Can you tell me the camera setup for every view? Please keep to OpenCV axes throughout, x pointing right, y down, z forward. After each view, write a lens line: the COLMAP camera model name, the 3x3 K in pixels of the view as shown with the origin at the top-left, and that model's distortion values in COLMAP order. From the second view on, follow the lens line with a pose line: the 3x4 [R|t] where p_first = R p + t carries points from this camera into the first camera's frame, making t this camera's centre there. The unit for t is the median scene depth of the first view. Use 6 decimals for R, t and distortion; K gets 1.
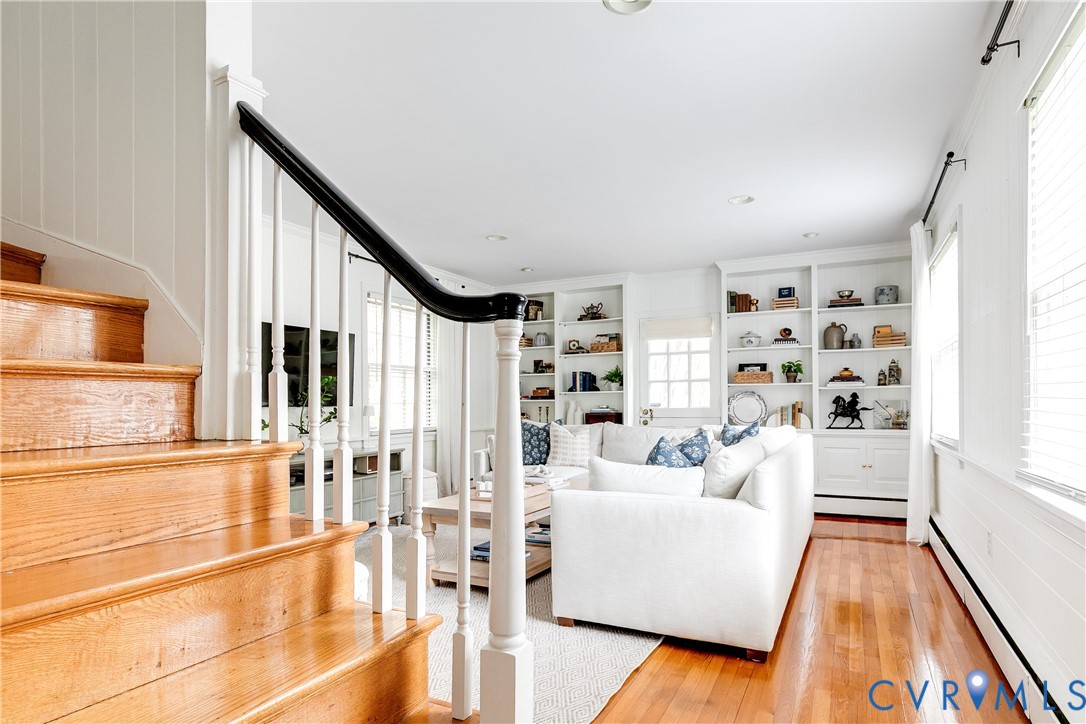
lens RADIAL K [[611.6, 0, 544.9], [0, 611.6, 394.5], [0, 0, 1]] dist [0.002554, 0.000841]
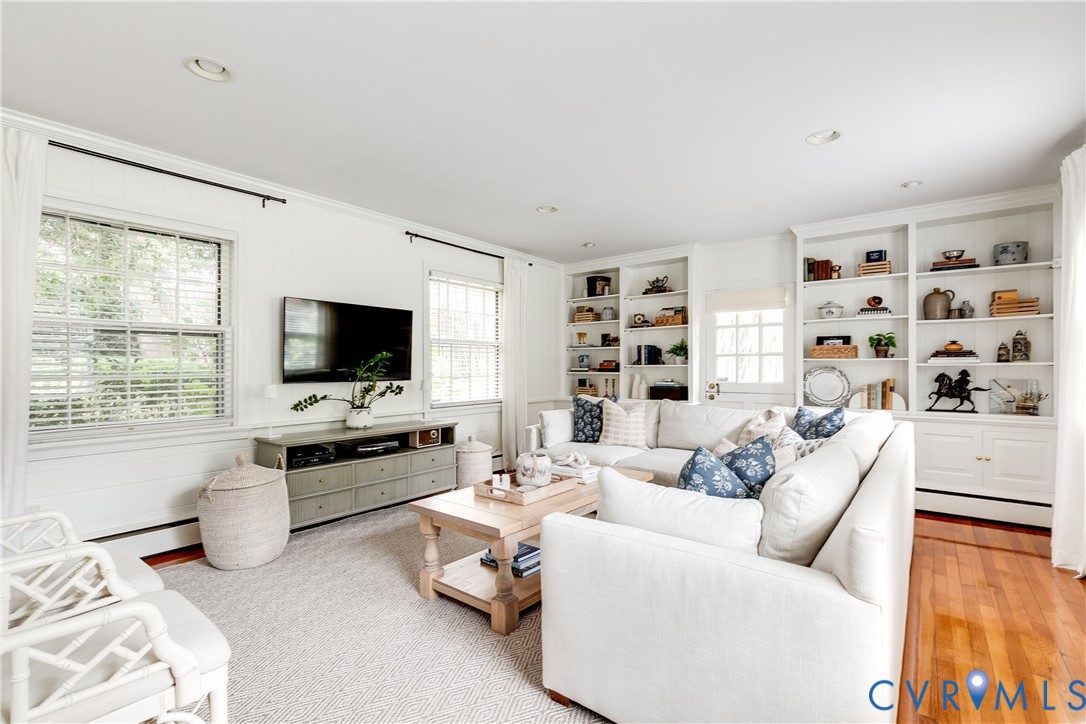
lens RADIAL K [[491.9, 0, 544.0], [0, 491.9, 364.4], [0, 0, 1]] dist [0.008139, -0.002106]
pose [[0.981069, 0.004897, -0.193599, 0.062380], [-0.003220, 0.999955, 0.008978, -0.014606], [0.193634, -0.008185, 0.981040, 0.206659]]
